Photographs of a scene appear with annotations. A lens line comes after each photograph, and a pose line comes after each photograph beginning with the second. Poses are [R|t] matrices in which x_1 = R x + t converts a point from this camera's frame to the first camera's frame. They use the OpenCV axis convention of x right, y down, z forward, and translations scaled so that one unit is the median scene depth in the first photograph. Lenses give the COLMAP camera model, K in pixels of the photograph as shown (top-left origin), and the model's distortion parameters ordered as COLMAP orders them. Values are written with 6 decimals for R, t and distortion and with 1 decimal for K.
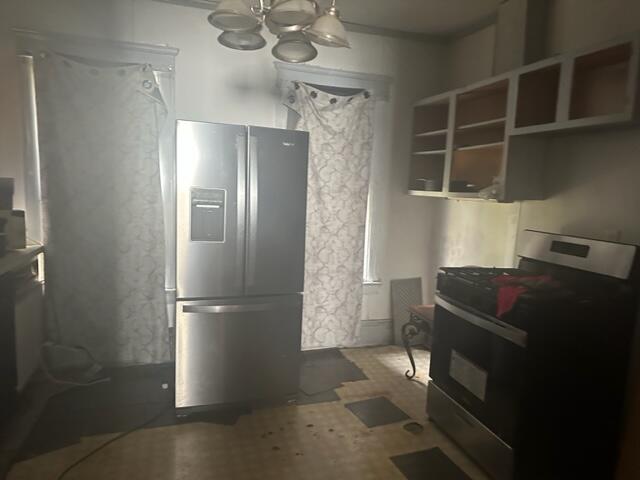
lens RADIAL K [[449.7, 0, 324.0], [0, 449.7, 241.5], [0, 0, 1]] dist [0.070807, -0.076415]
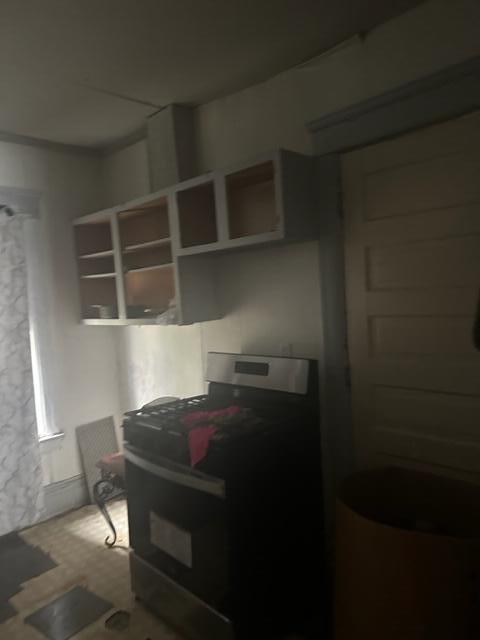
lens RADIAL K [[449.7, 0, 241.6], [0, 449.7, 319.4], [0, 0, 1]] dist [0.070807, -0.076415]
pose [[0.881728, -0.121718, 0.455785, 0.077745], [0.154105, 0.987455, -0.034419, -0.047137], [-0.445878, 0.100587, 0.889424, 0.119833]]
